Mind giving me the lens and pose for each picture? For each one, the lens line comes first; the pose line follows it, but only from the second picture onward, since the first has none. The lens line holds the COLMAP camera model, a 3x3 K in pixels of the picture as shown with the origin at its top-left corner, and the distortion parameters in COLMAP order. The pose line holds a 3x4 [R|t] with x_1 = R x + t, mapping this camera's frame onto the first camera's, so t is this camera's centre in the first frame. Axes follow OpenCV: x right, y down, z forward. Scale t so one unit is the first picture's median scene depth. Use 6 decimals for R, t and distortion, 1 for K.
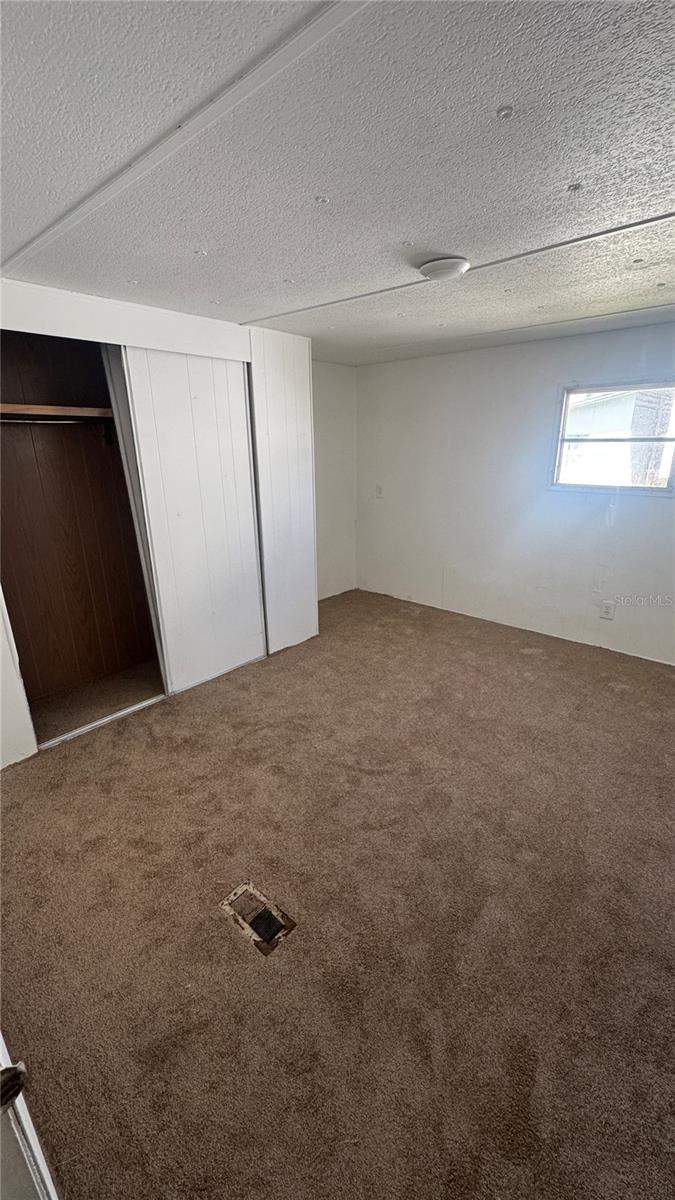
lens RADIAL K [[480.1, 0, 337.4], [0, 480.1, 599.2], [0, 0, 1]] dist [0.000890, 0.000066]
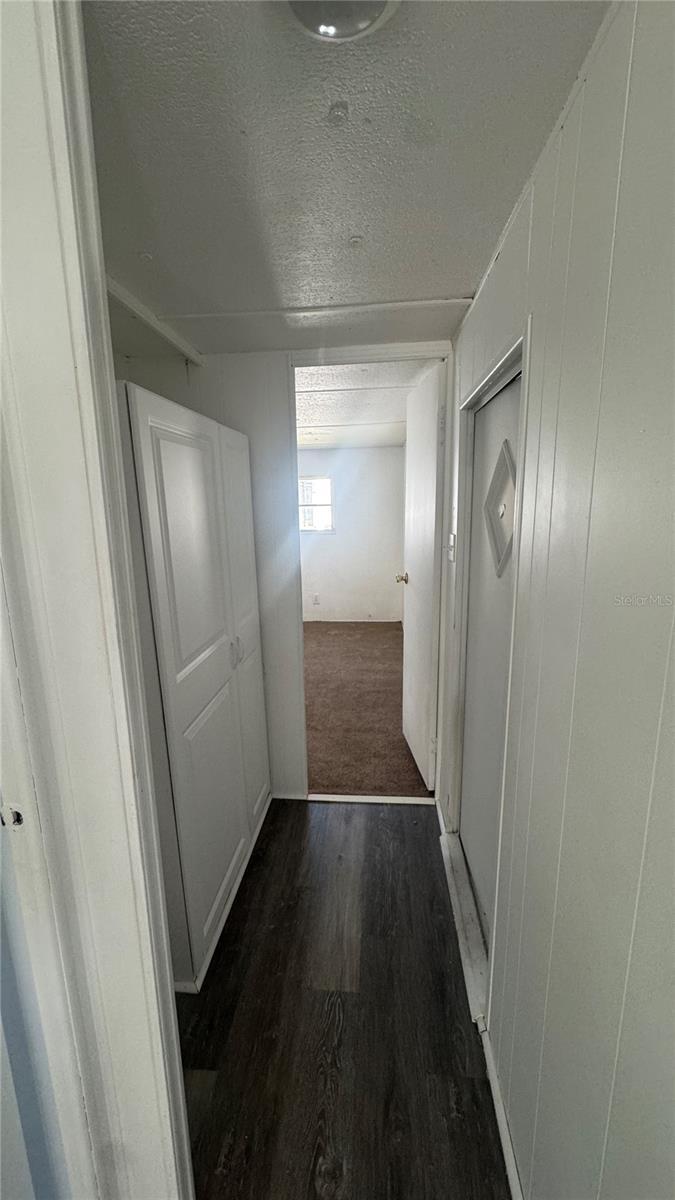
lens RADIAL K [[480.1, 0, 333.9], [0, 480.1, 601.3], [0, 0, 1]] dist [0.000890, 0.000066]
pose [[0.799451, -0.121627, 0.588290, -0.745036], [0.200272, 0.977228, -0.070119, 0.285942], [-0.566365, 0.173875, 0.805604, -0.805630]]
